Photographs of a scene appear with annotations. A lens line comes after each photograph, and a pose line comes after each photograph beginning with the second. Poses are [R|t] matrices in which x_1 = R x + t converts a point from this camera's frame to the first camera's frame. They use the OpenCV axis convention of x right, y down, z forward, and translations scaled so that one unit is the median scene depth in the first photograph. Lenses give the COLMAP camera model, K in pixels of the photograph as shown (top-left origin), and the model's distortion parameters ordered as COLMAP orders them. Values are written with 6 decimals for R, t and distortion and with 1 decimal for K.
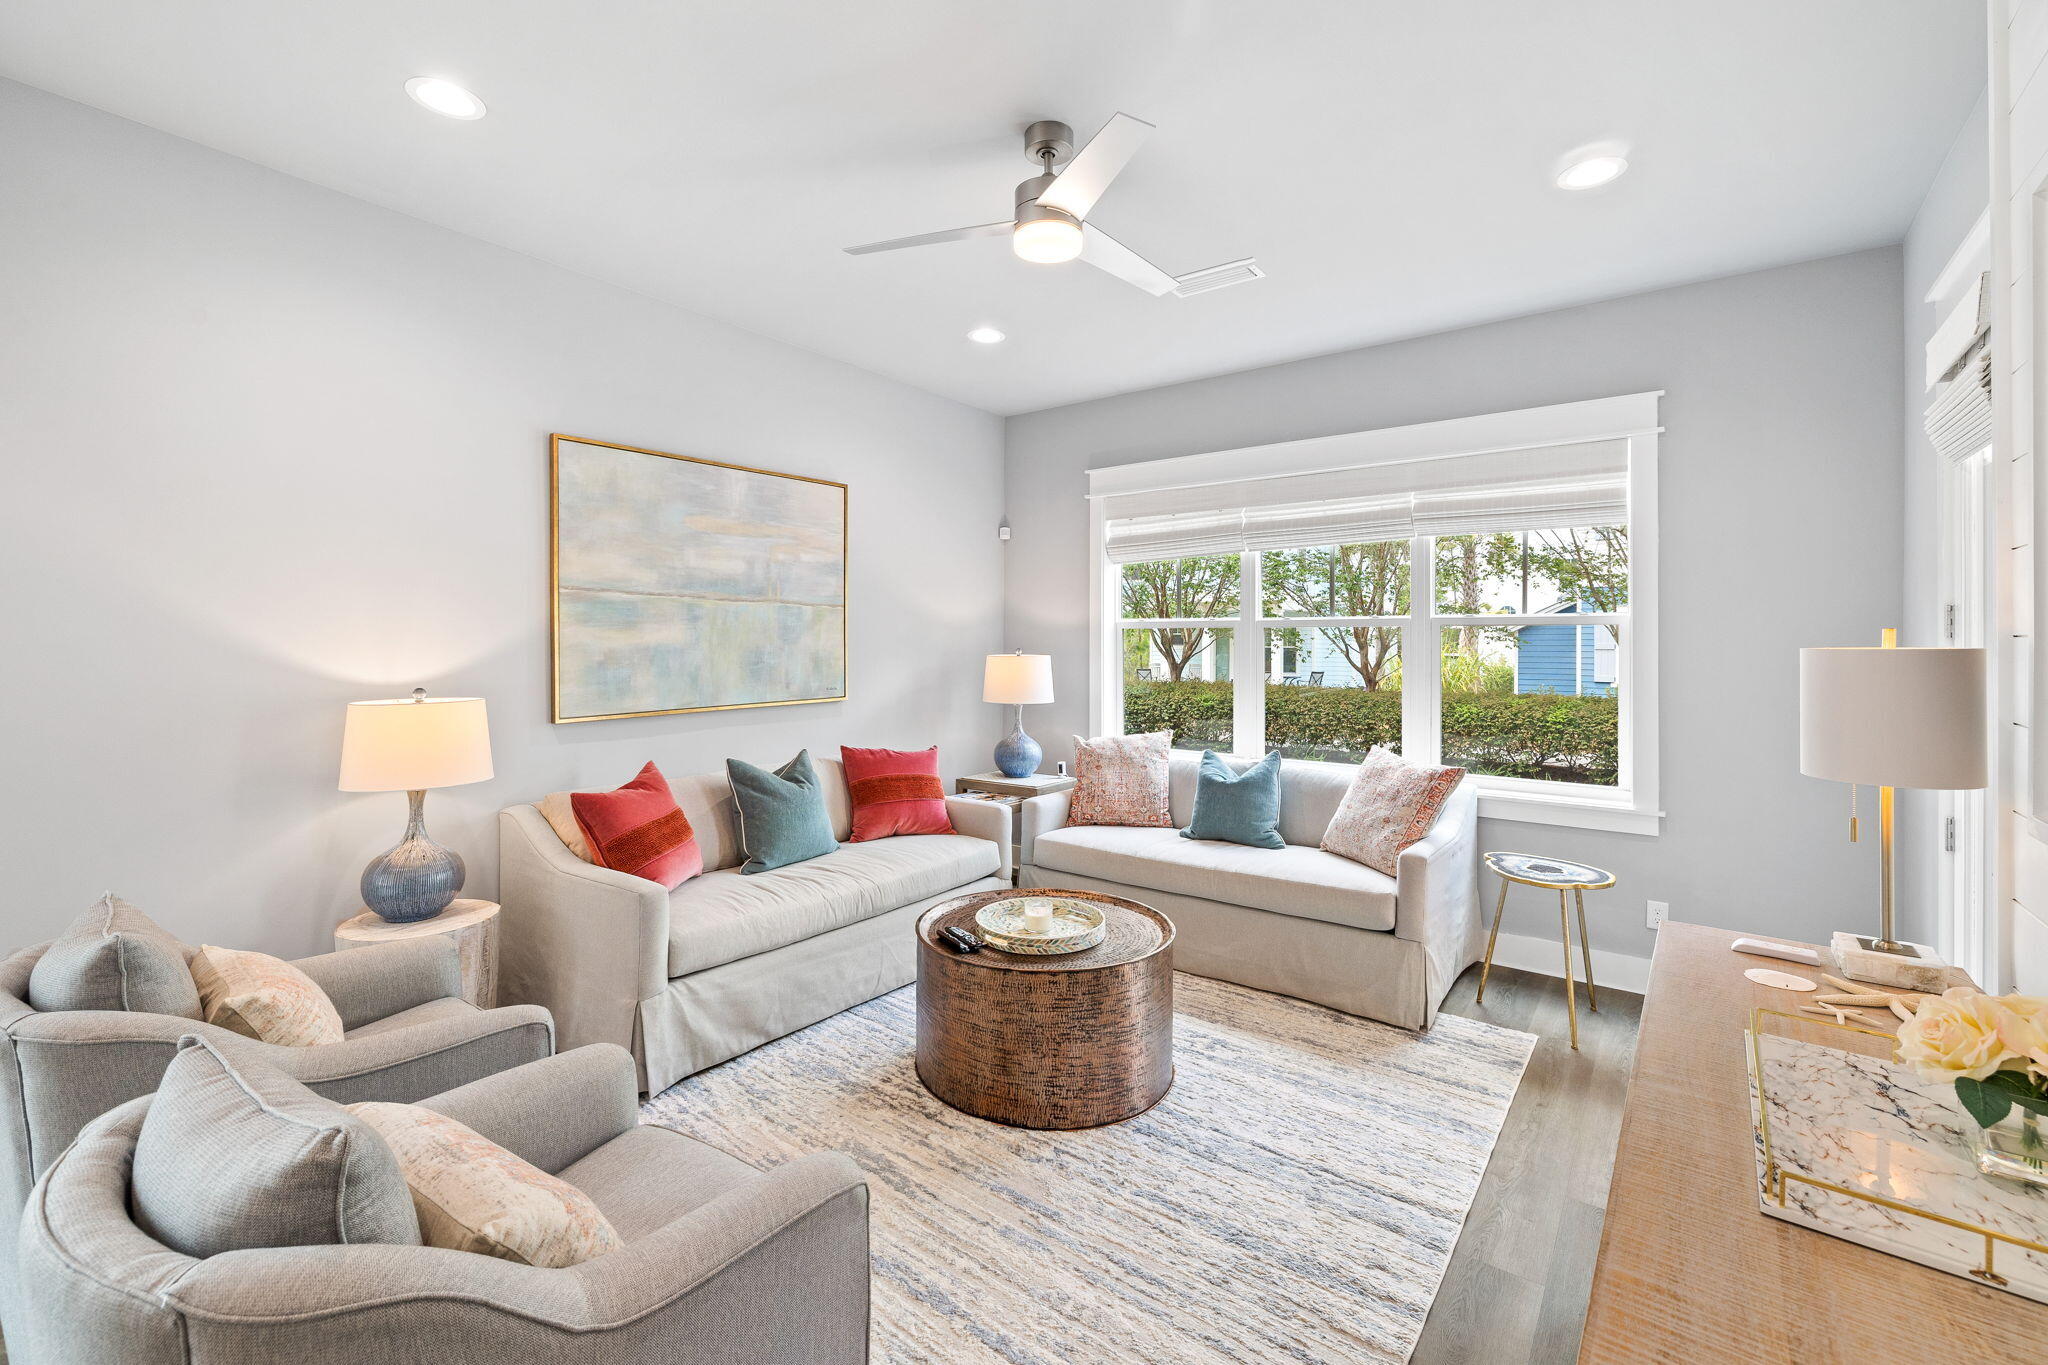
lens RADIAL K [[874.9, 0, 1023.6], [0, 874.9, 647.6], [0, 0, 1]] dist [0.000277, 0.000322]
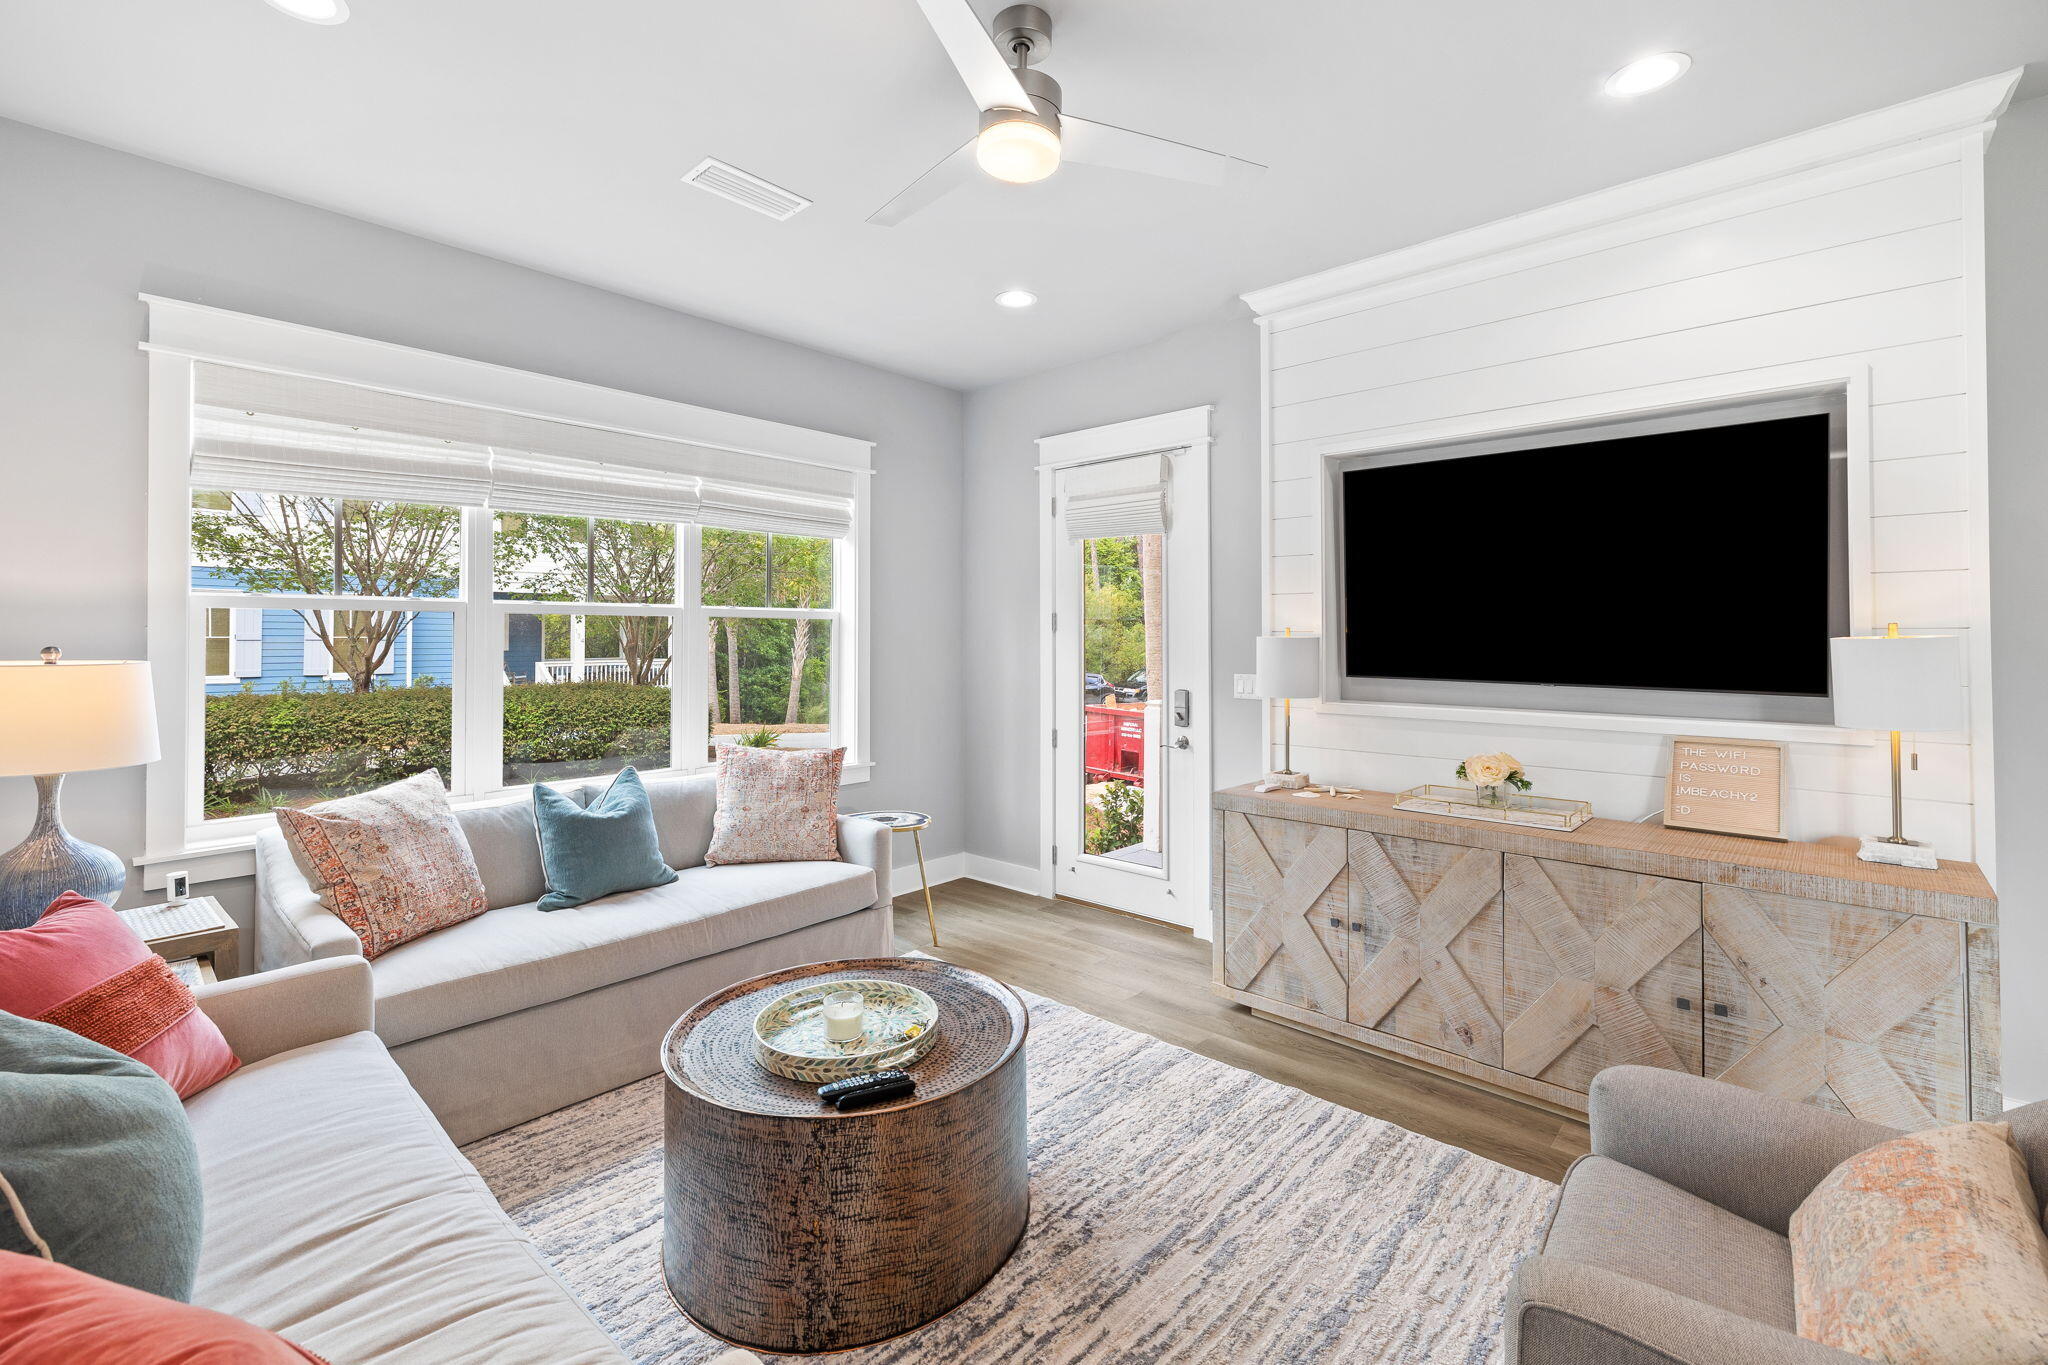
lens RADIAL K [[880.4, 0, 1016.5], [0, 880.4, 637.0], [0, 0, 1]] dist [-0.001270, -0.000036]
pose [[0.089993, -0.005115, 0.995929, -0.575450], [0.004667, 0.999978, 0.004714, -0.005656], [-0.995931, 0.004224, 0.090015, 0.665452]]
